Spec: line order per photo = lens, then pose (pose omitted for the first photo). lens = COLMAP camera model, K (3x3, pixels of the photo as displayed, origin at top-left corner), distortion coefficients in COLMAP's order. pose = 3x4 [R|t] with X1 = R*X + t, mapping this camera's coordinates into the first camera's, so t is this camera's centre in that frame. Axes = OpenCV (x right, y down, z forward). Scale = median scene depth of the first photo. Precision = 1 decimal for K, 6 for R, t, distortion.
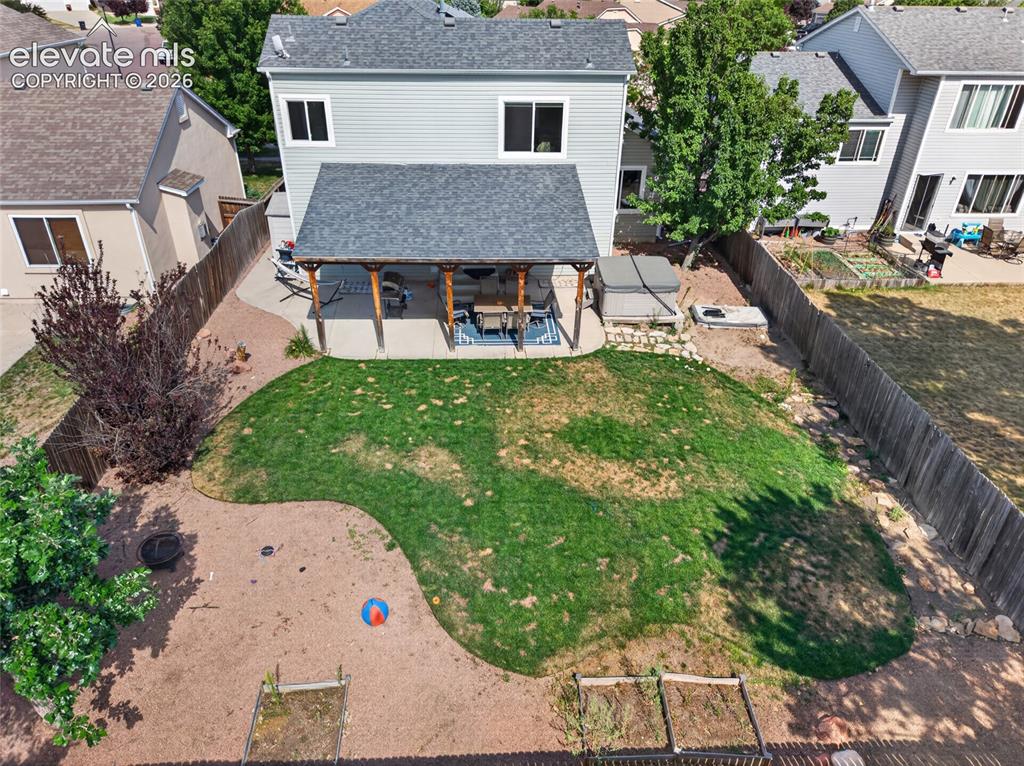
lens RADIAL K [[722.0, 0, 512.0], [0, 722.0, 383.0], [0, 0, 1]] dist [0.003118, 0.000601]
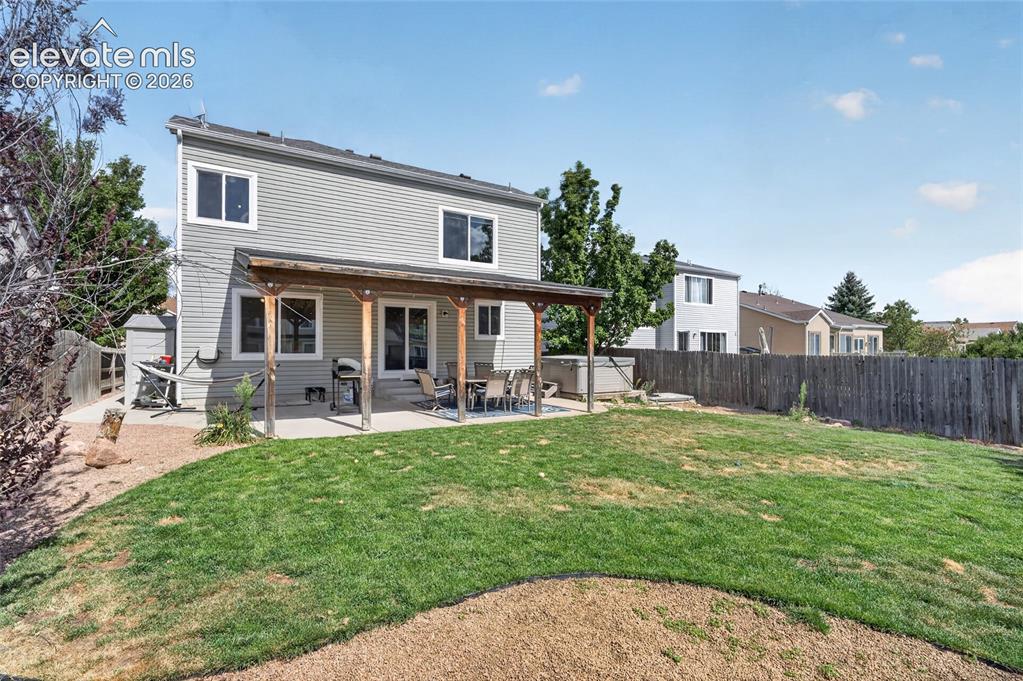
lens RADIAL K [[479.5, 0, 515.5], [0, 479.5, 343.2], [0, 0, 1]] dist [0.000109, -0.000234]
pose [[0.867471, 0.001736, 0.497484, -0.261600], [0.263204, 0.846974, -0.461909, 0.119491], [-0.422158, 0.531632, 0.734268, 0.536673]]
